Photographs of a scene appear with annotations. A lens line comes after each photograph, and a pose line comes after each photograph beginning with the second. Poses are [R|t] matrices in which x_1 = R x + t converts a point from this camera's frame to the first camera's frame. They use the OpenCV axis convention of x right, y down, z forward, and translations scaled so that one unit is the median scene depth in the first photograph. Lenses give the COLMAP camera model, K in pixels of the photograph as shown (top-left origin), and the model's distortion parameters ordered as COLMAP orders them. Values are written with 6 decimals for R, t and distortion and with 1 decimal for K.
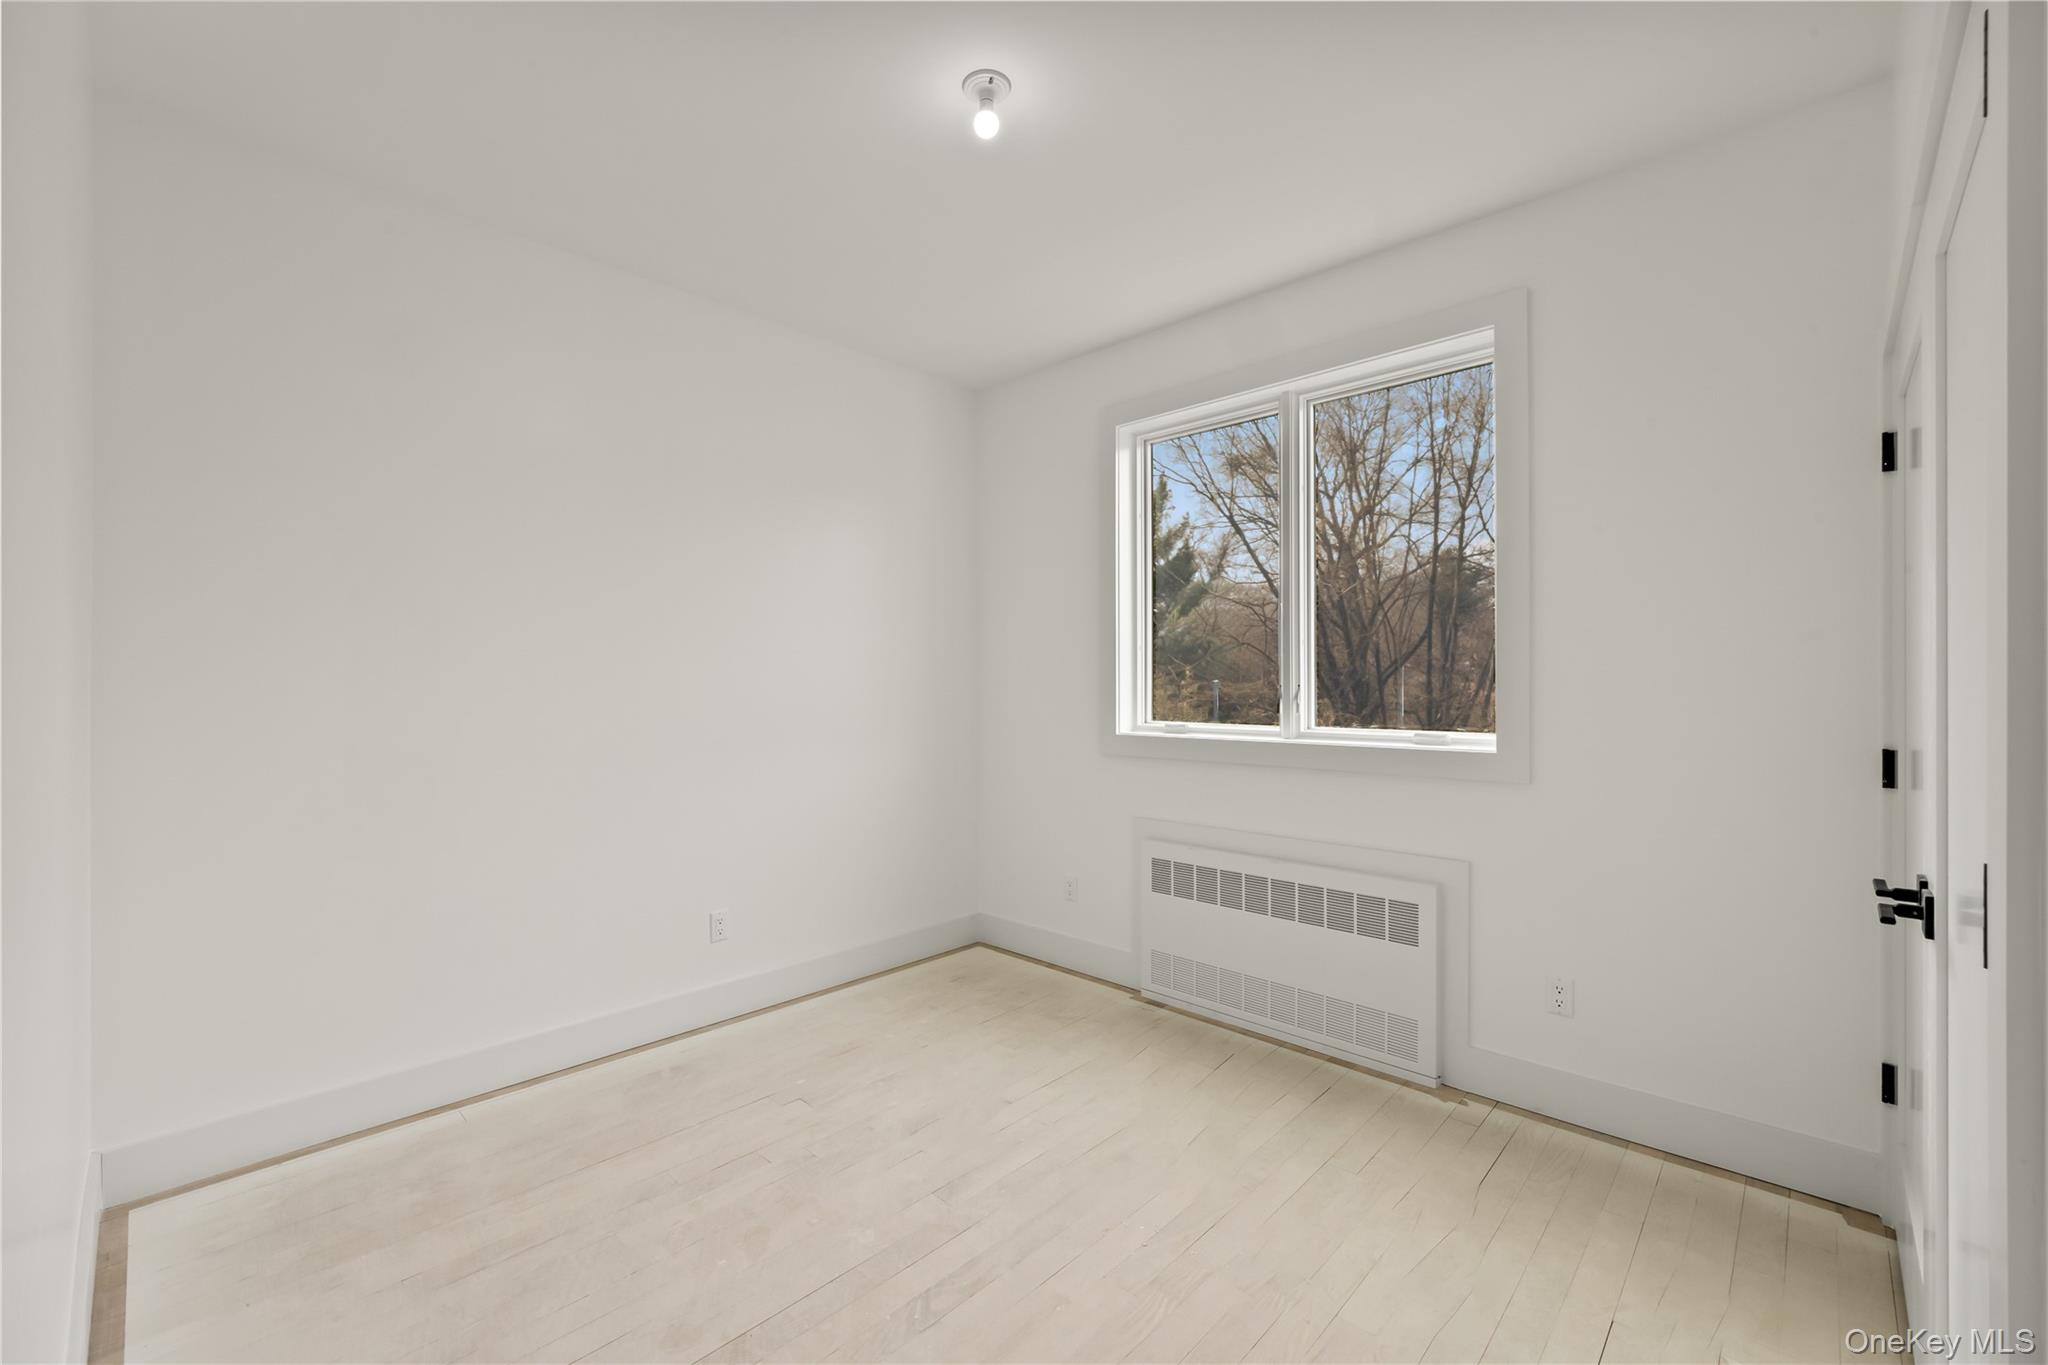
lens RADIAL K [[851.3, 0, 997.9], [0, 851.3, 677.8], [0, 0, 1]] dist [0.019771, -0.000123]
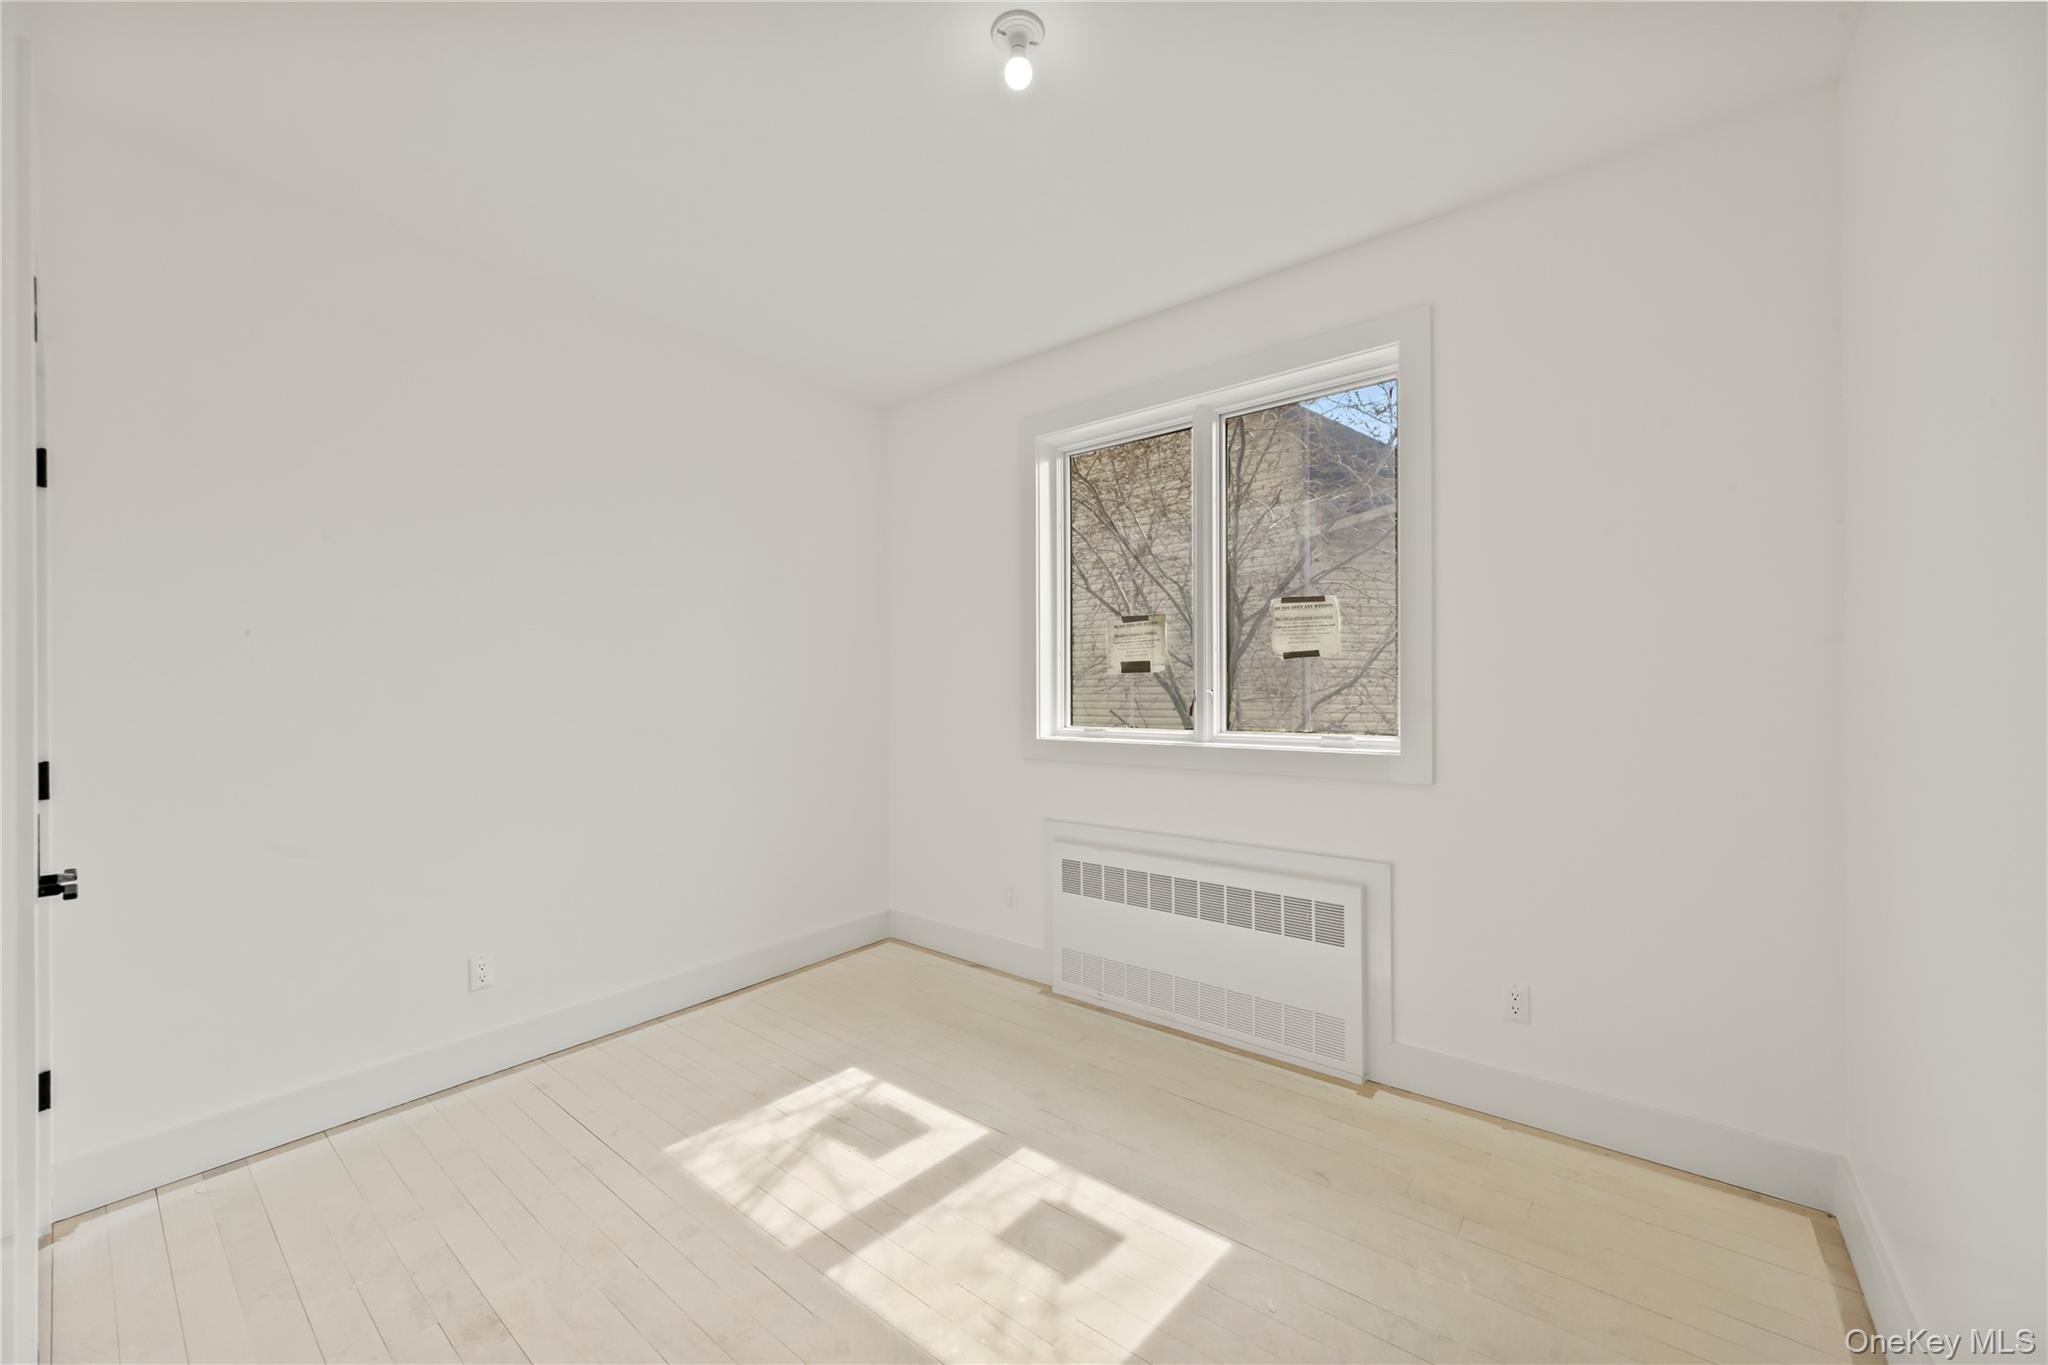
lens RADIAL K [[945.0, 0, 1027.5], [0, 945.0, 684.2], [0, 0, 1]] dist [-0.001499, 0.000198]
pose [[0.999967, -0.005266, -0.006148, 0.135057], [0.005272, 0.999986, 0.000990, -0.001333], [0.006142, -0.001022, 0.999981, -0.133482]]
